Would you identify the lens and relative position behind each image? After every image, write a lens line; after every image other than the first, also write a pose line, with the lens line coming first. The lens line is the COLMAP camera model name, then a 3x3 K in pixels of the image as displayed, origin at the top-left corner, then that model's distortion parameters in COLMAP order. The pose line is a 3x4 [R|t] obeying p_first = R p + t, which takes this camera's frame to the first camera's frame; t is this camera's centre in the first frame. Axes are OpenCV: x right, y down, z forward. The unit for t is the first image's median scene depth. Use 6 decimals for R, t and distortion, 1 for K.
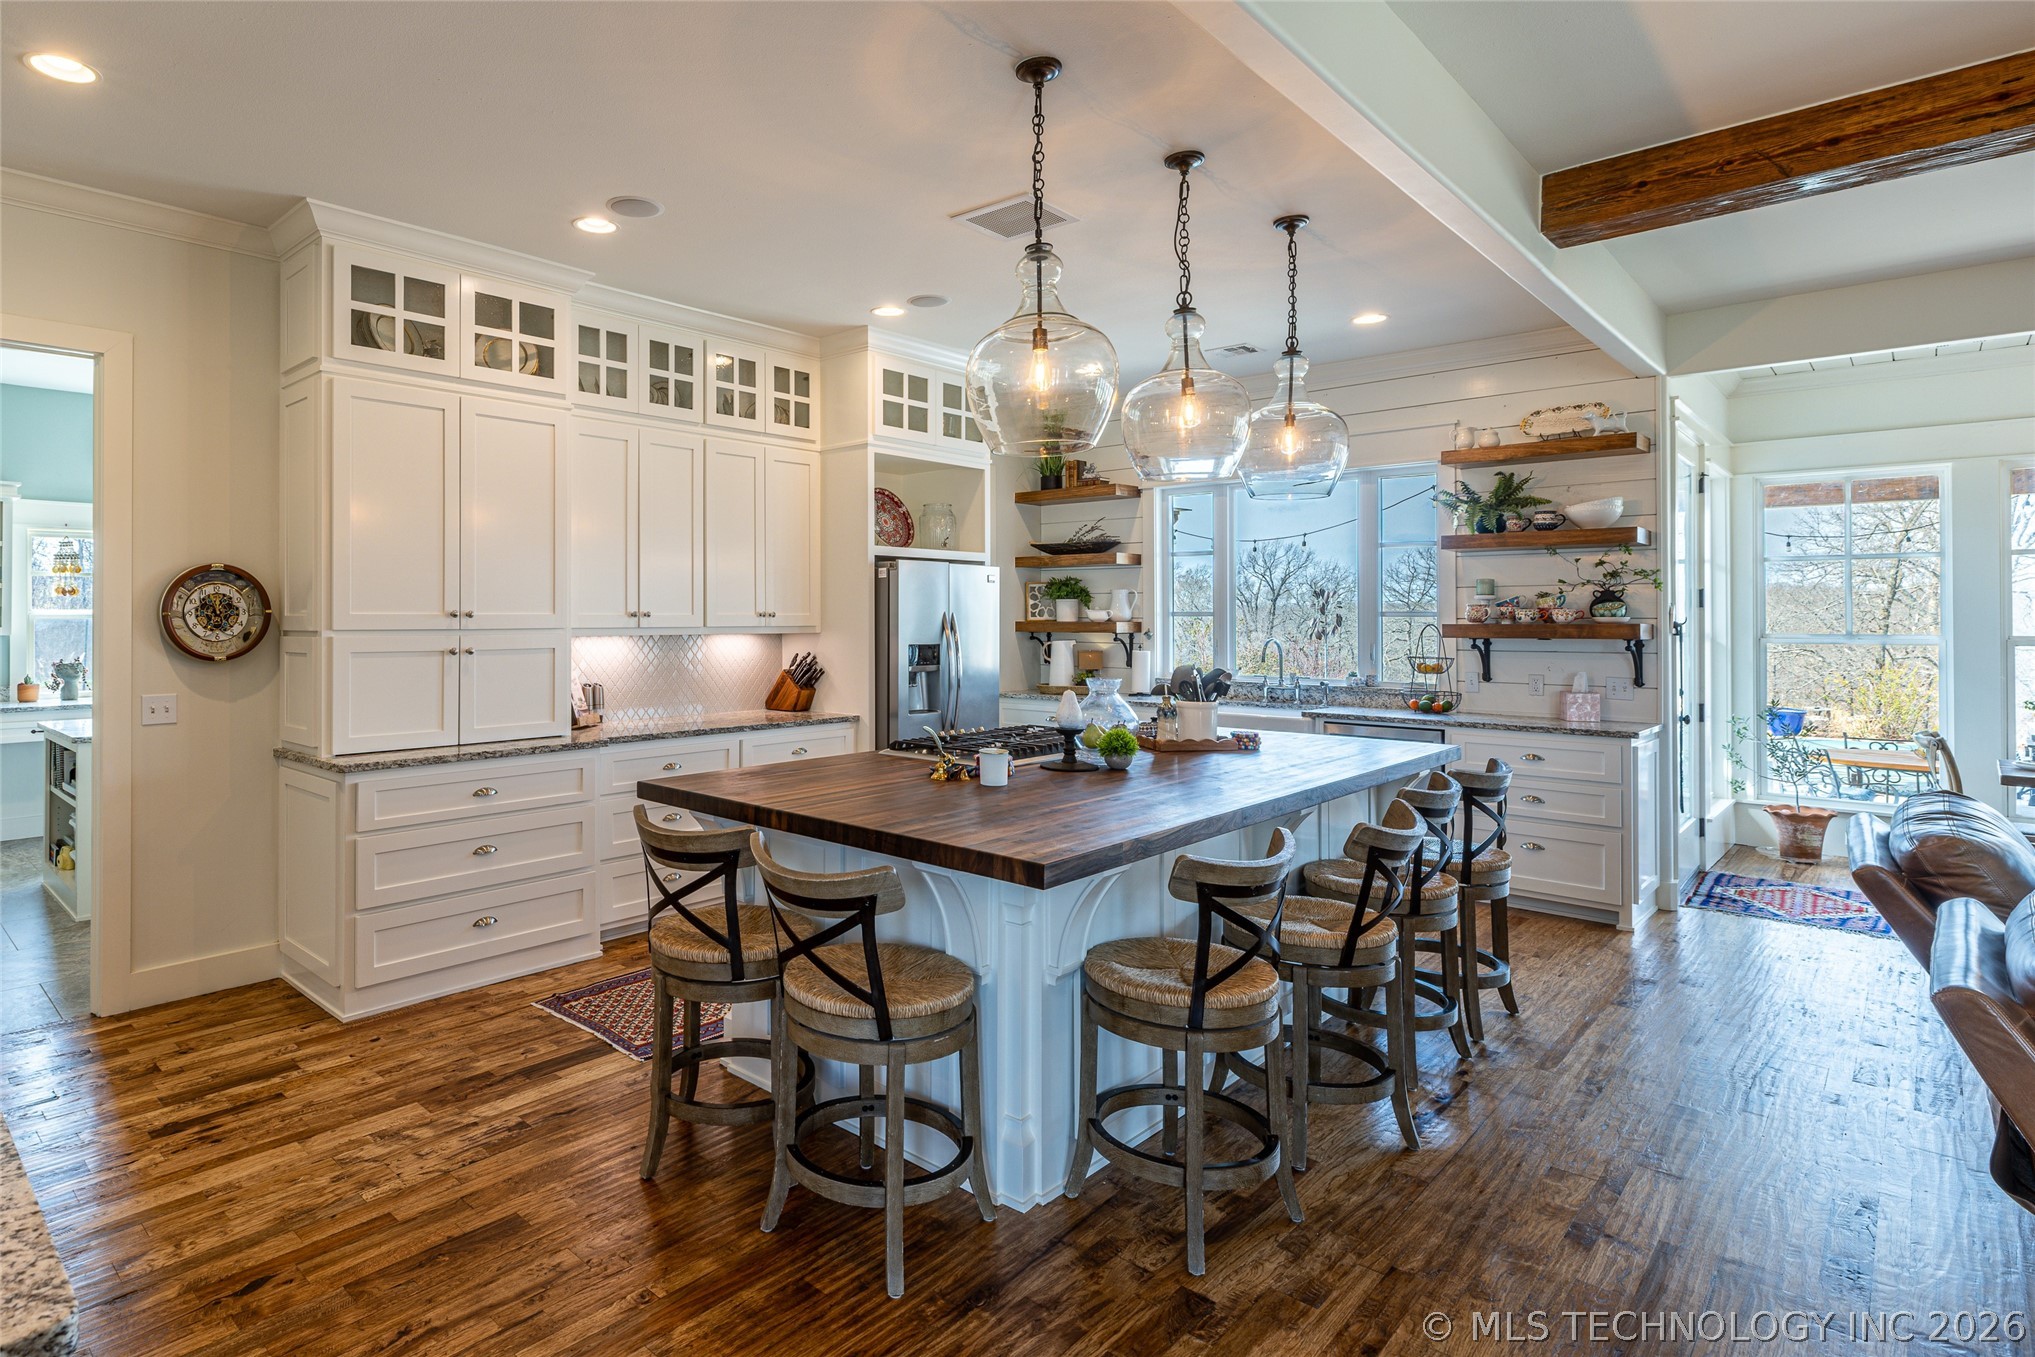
lens RADIAL K [[1065.8, 0, 832.2], [0, 1065.8, 608.6], [0, 0, 1]] dist [0.001040, 0.000266]
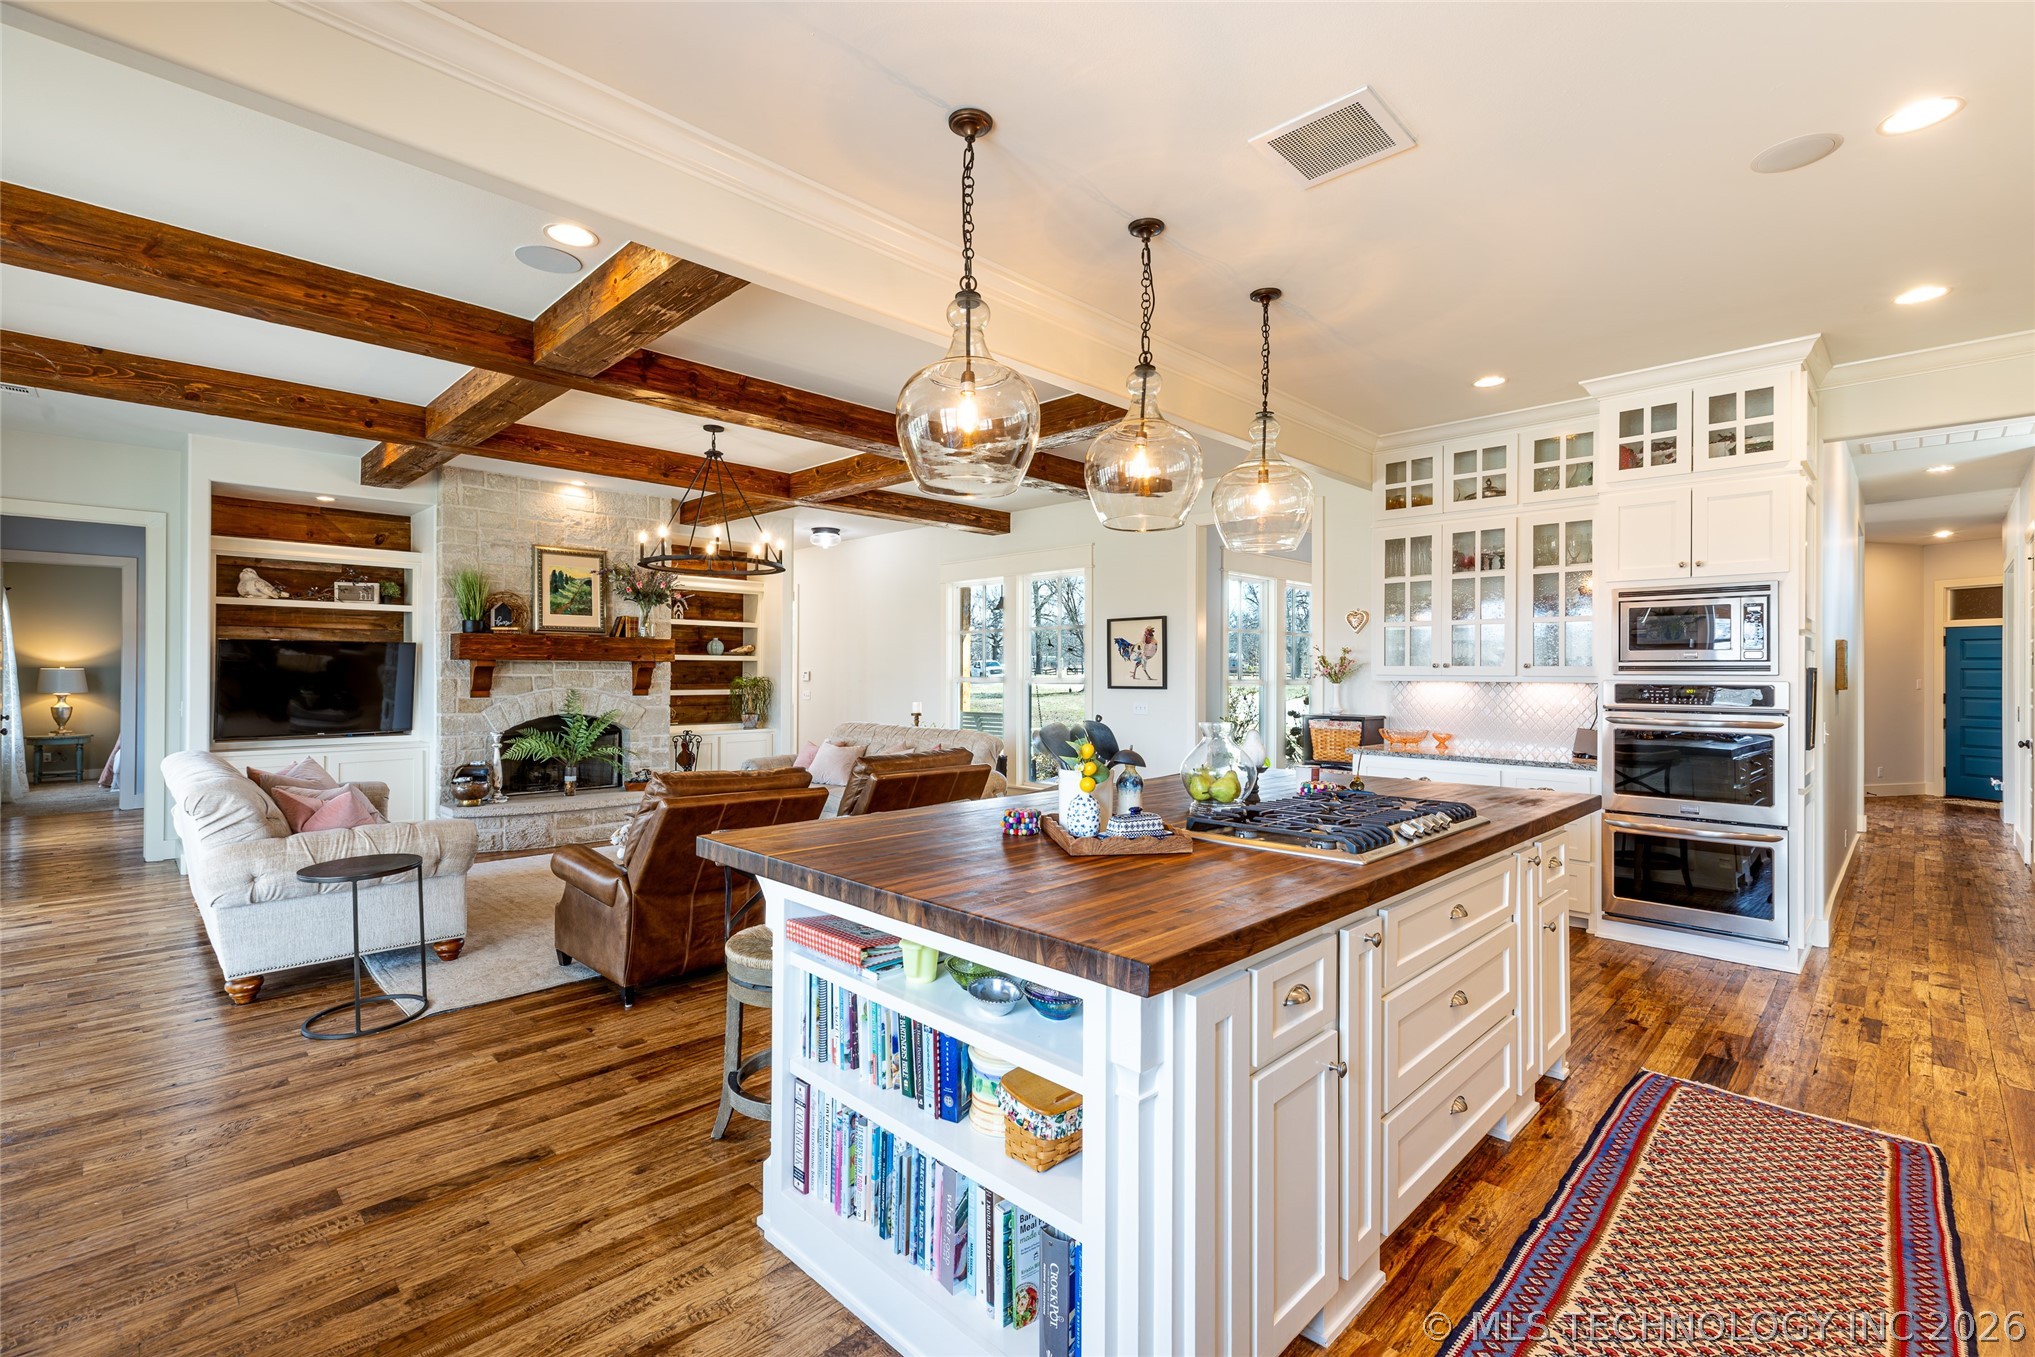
lens RADIAL K [[902.5, 0, 1019.4], [0, 902.5, 668.5], [0, 0, 1]] dist [0.005151, 0.000078]
pose [[-0.999823, -0.006366, -0.017679, 0.293092], [-0.006267, 0.999965, -0.005619, 0.016258], [0.017714, -0.005507, -0.999828, 1.181339]]
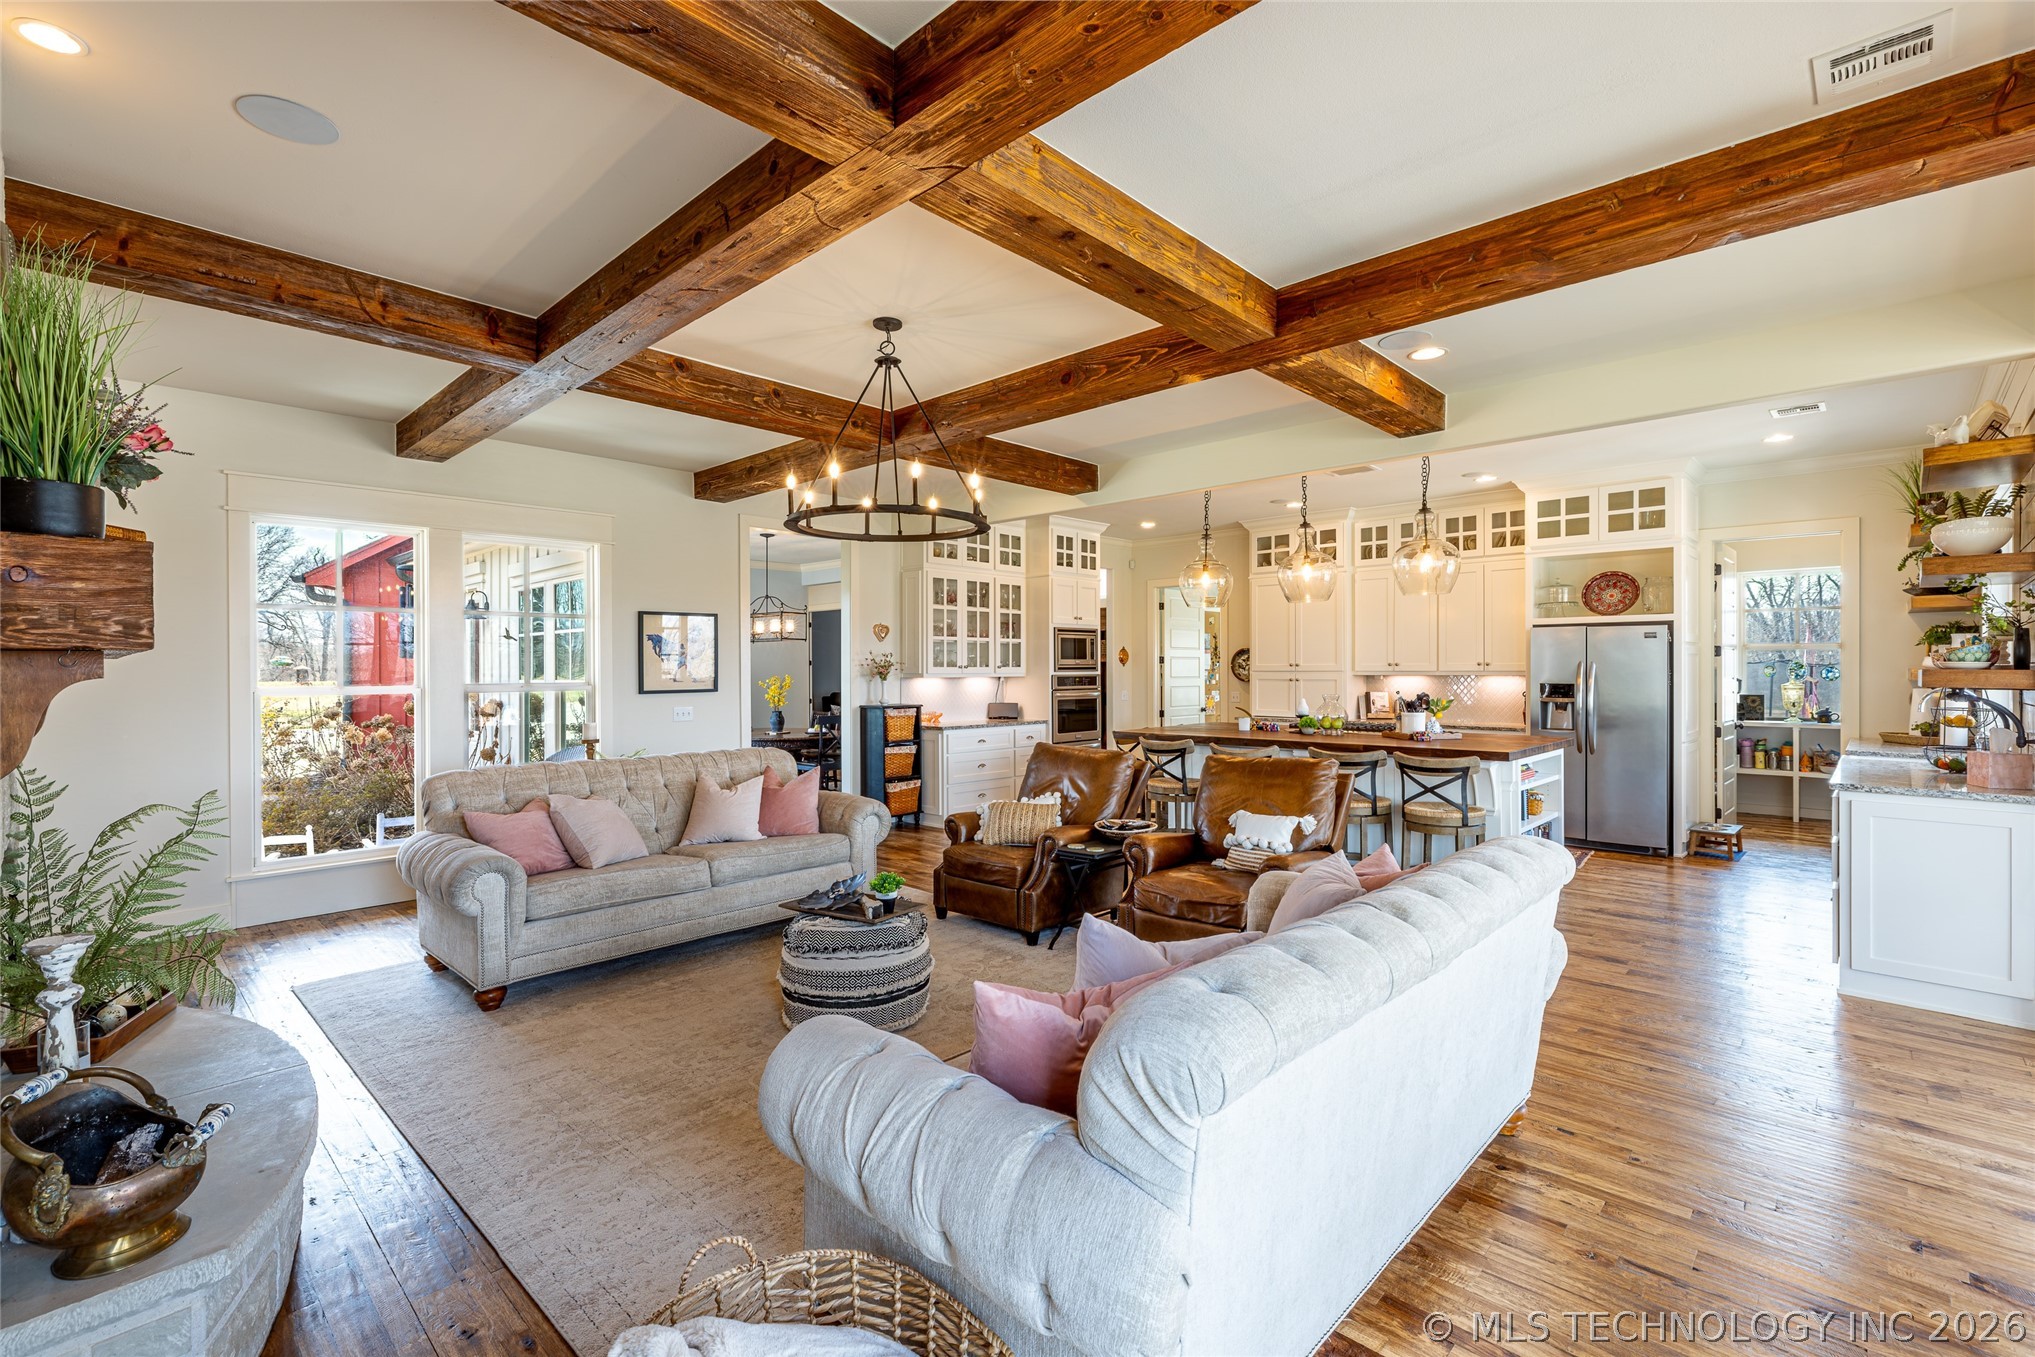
lens RADIAL K [[902.5, 0, 1015.3], [0, 902.5, 664.6], [0, 0, 1]] dist [0.005151, 0.000078]
pose [[0.031600, -0.005744, -0.999484, 1.344086], [0.006908, 0.999961, -0.005528, 0.009870], [0.999477, -0.006730, 0.031639, 0.214300]]
